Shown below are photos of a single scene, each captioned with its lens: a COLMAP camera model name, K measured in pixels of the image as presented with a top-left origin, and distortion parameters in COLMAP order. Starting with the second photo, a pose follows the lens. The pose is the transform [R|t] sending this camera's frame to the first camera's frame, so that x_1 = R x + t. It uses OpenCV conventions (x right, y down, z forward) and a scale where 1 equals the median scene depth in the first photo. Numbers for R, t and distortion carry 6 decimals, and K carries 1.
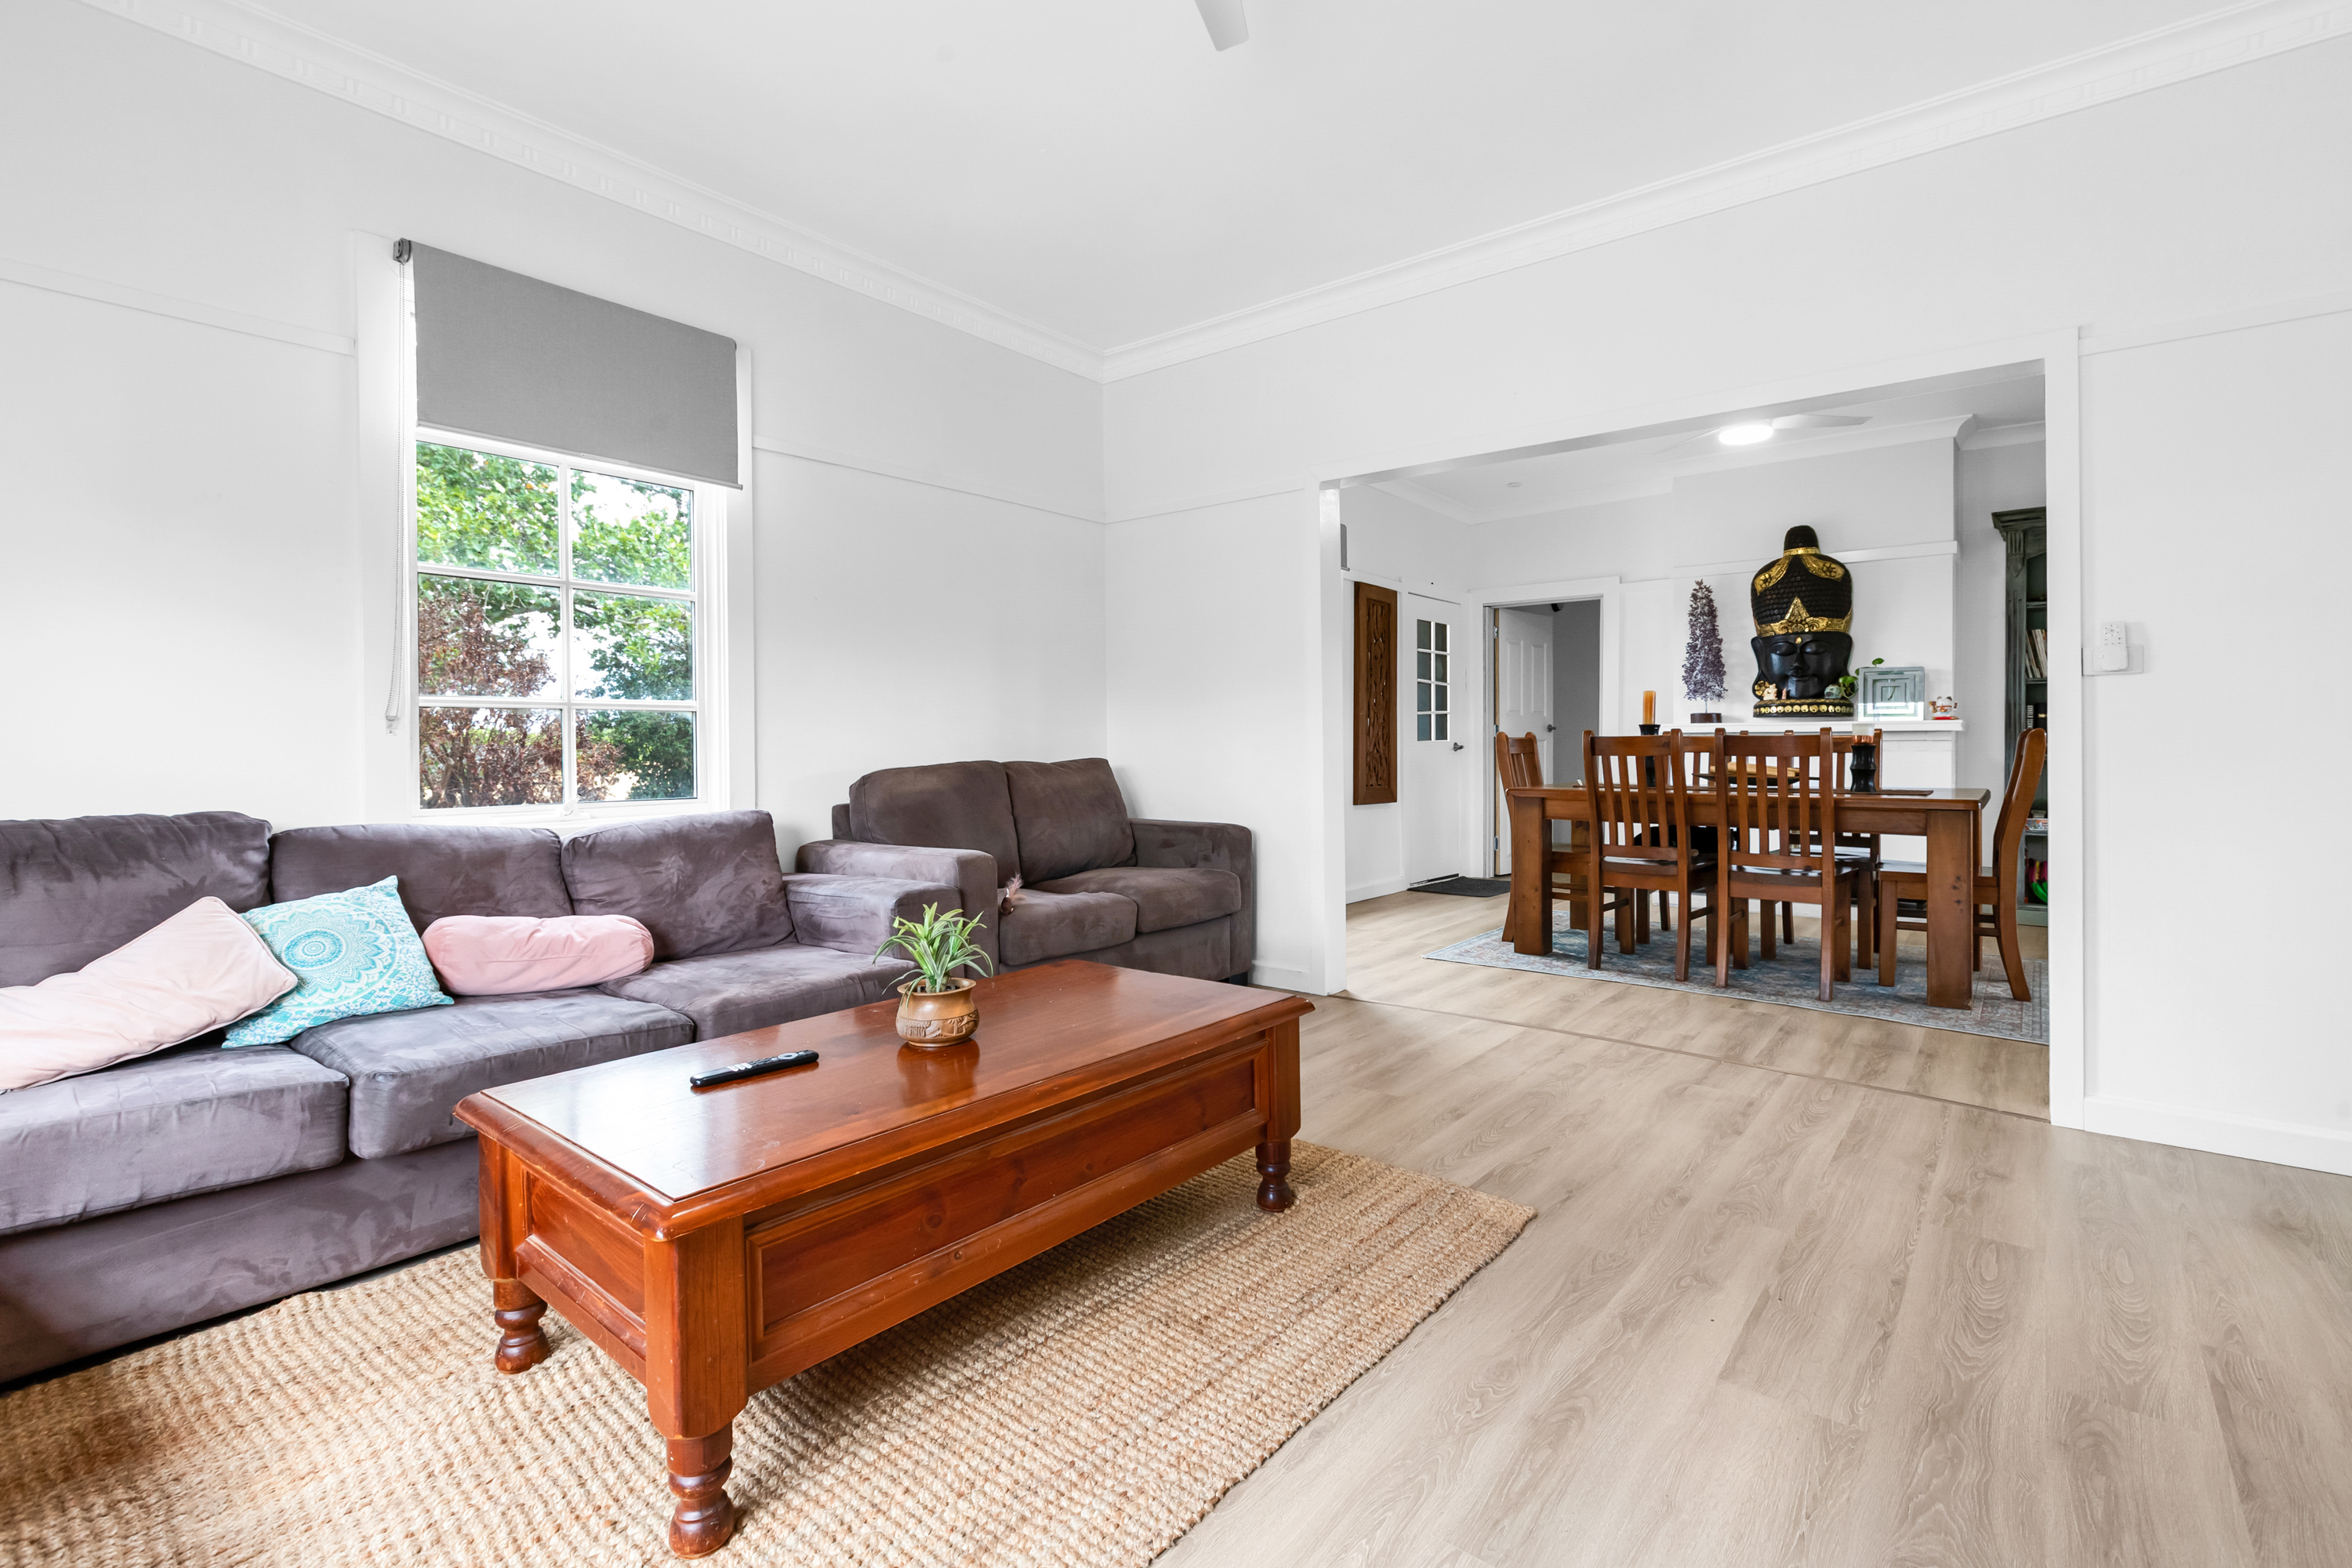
lens RADIAL K [[1054.5, 0, 1180.2], [0, 1054.5, 743.3], [0, 0, 1]] dist [-0.001100, -0.000341]
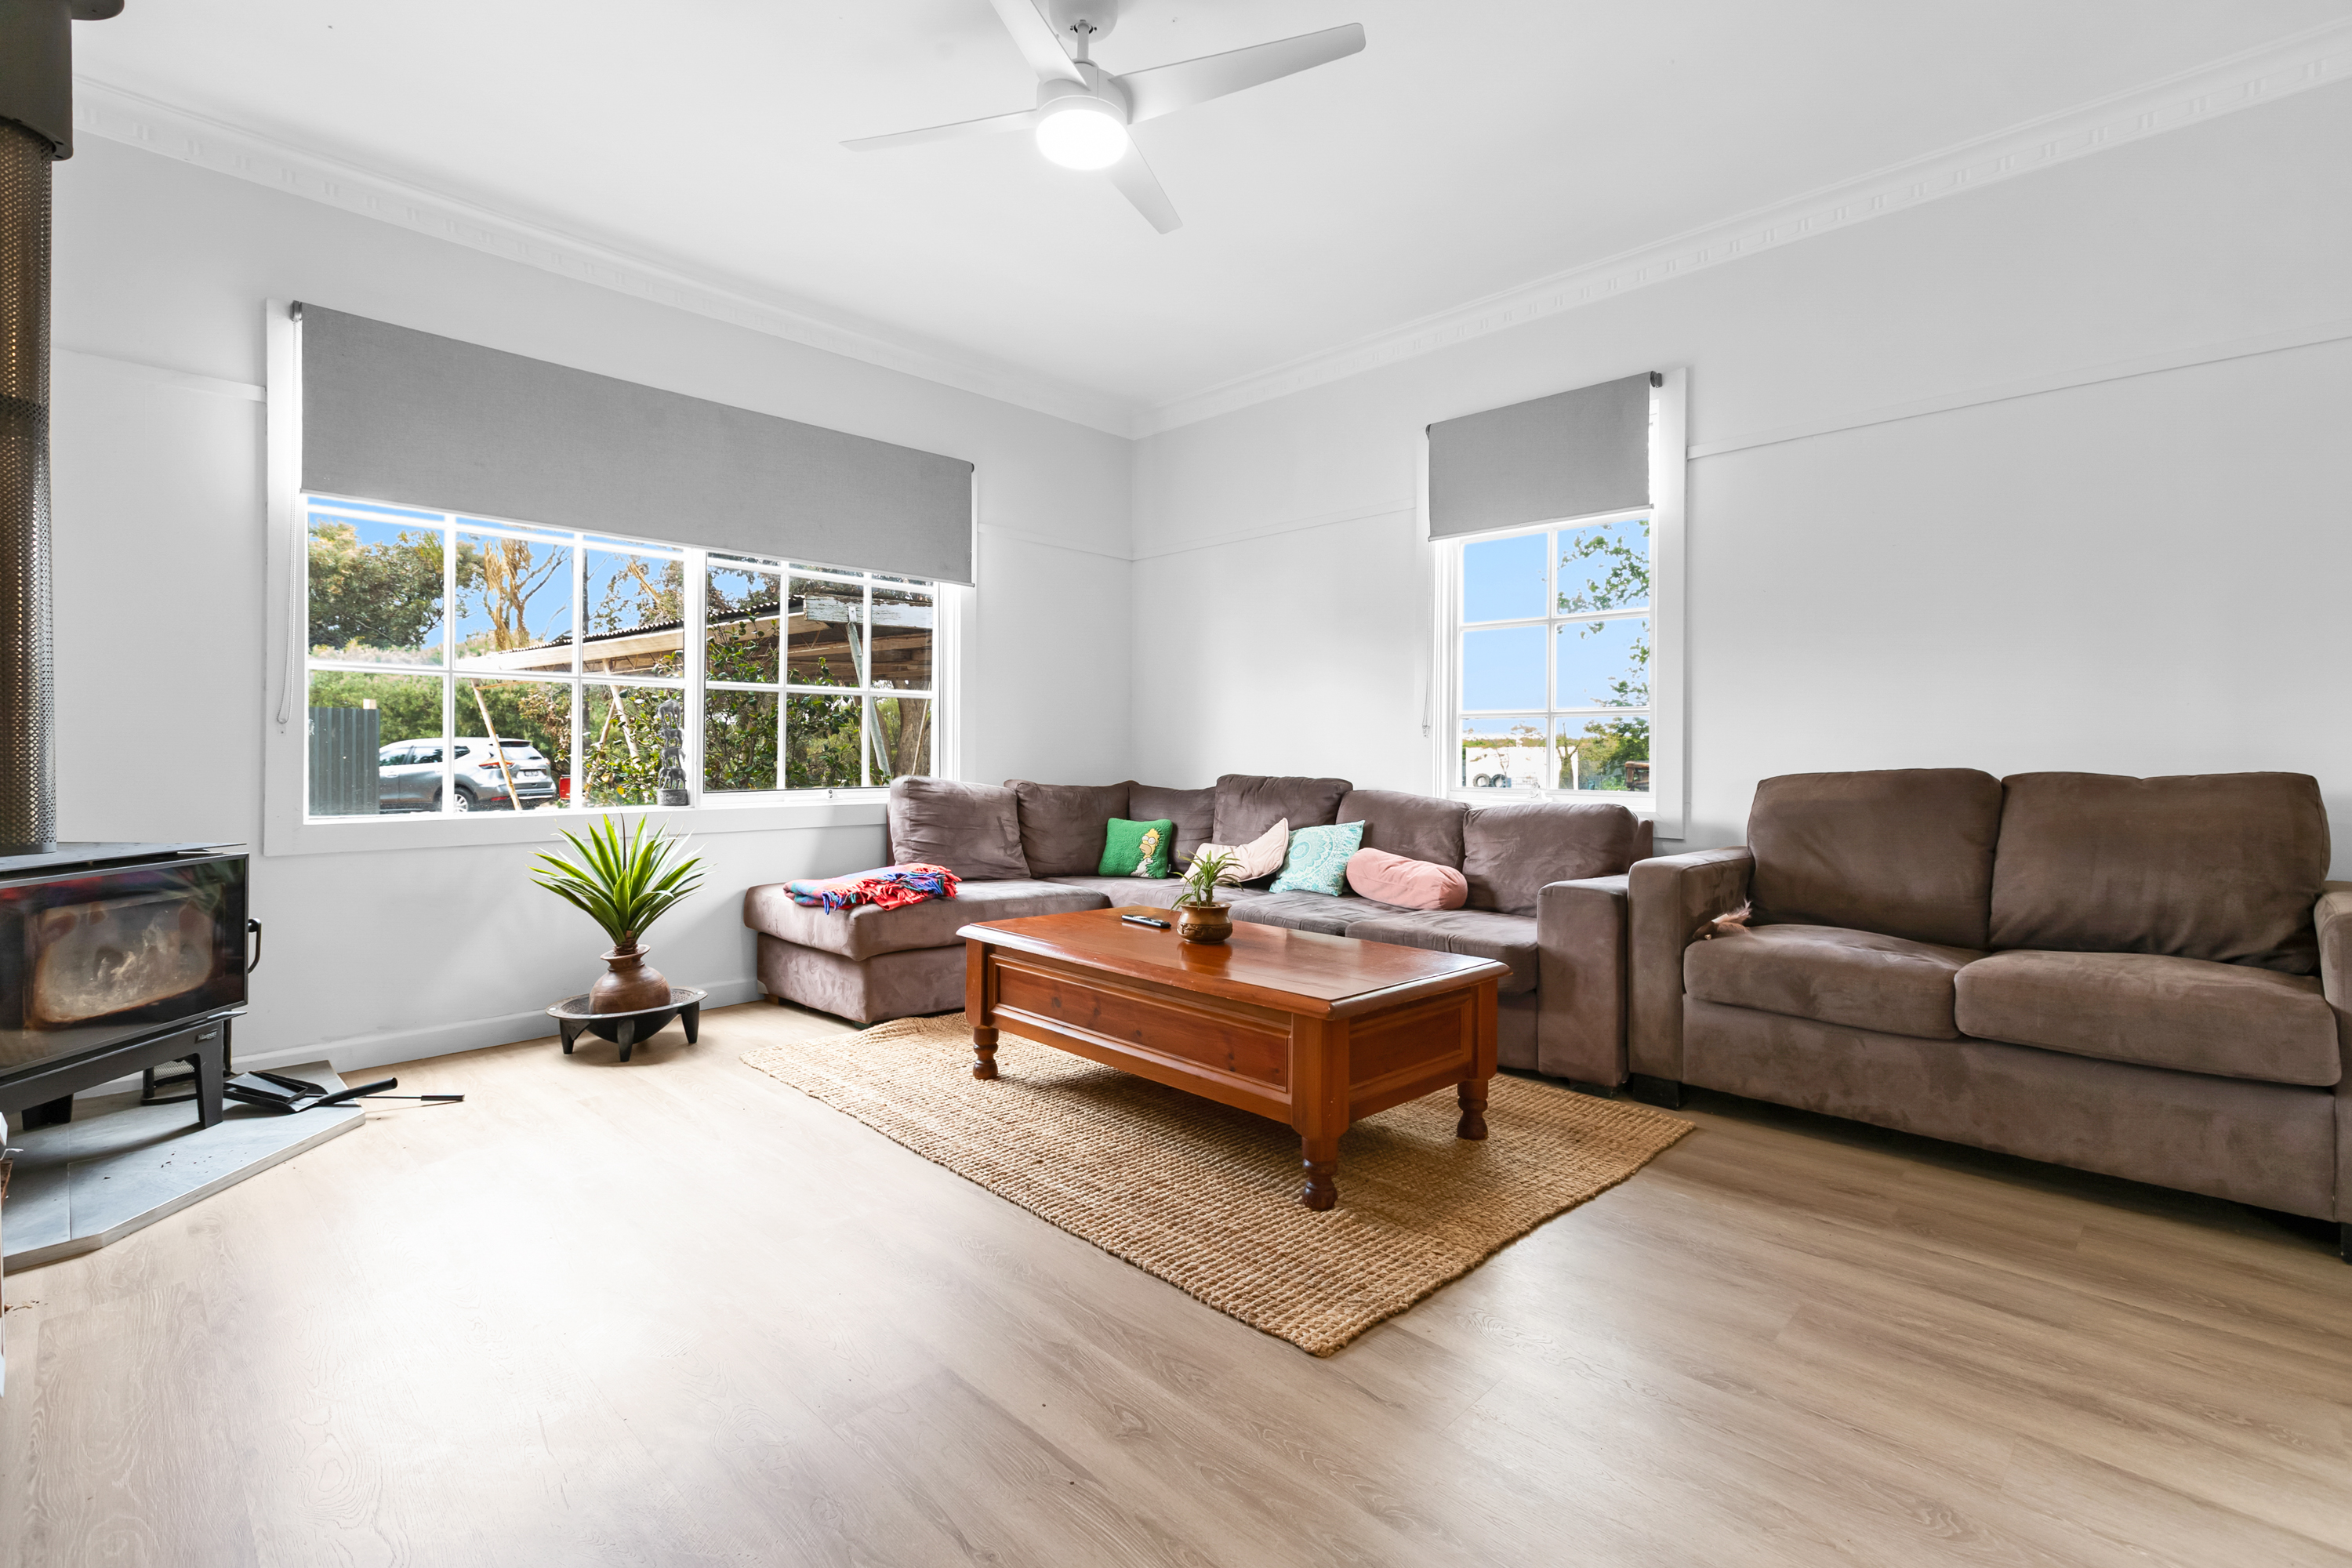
lens RADIAL K [[1054.5, 0, 1180.2], [0, 1054.5, 743.3], [0, 0, 1]] dist [-0.001100, -0.000341]
pose [[-0.084013, -0.002523, -0.996461, 0.385661], [-0.004348, 0.999988, -0.002166, 0.002276], [0.996455, 0.004150, -0.084023, 0.336002]]
